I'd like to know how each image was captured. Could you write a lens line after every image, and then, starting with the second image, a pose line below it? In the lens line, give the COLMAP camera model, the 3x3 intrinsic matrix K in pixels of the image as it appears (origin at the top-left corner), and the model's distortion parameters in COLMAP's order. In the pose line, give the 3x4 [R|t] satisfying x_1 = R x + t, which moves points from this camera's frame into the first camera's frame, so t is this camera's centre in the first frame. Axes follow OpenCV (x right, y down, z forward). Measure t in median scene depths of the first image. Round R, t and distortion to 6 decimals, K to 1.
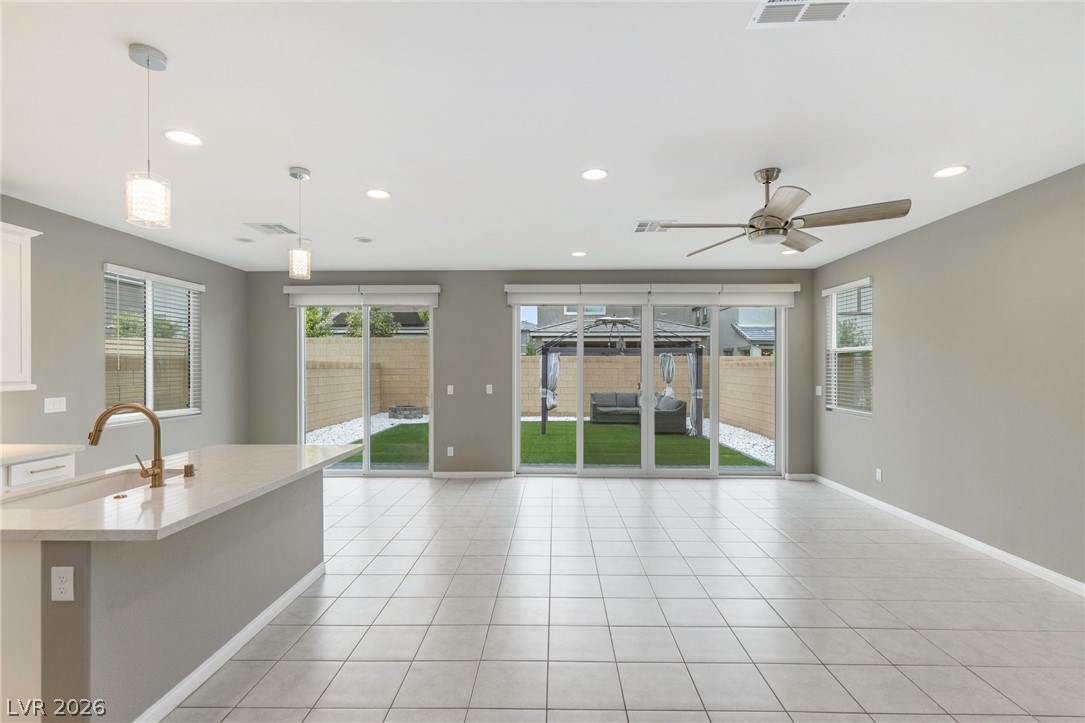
lens RADIAL K [[503.0, 0, 543.1], [0, 503.0, 365.9], [0, 0, 1]] dist [0.000877, -0.000090]
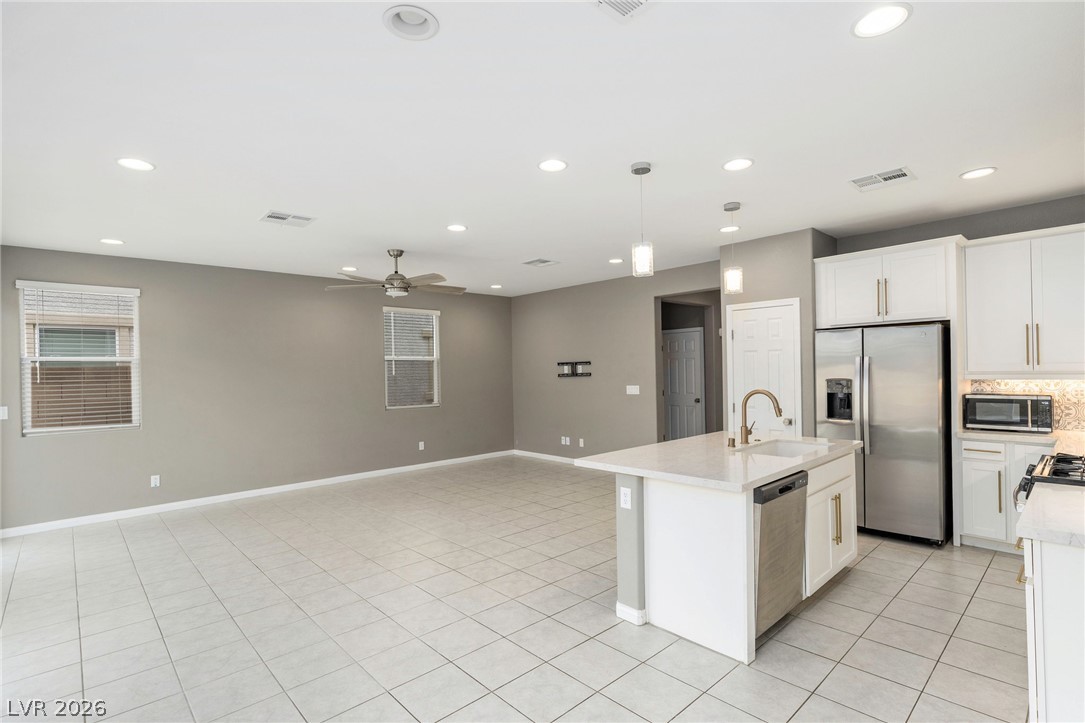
lens RADIAL K [[513.0, 0, 545.6], [0, 513.0, 367.7], [0, 0, 1]] dist [-0.002214, -0.000470]
pose [[-0.703127, 0.019438, 0.710798, -0.539664], [0.020237, 0.999768, -0.007322, 0.003753], [-0.710776, 0.009236, -0.703358, 0.944780]]
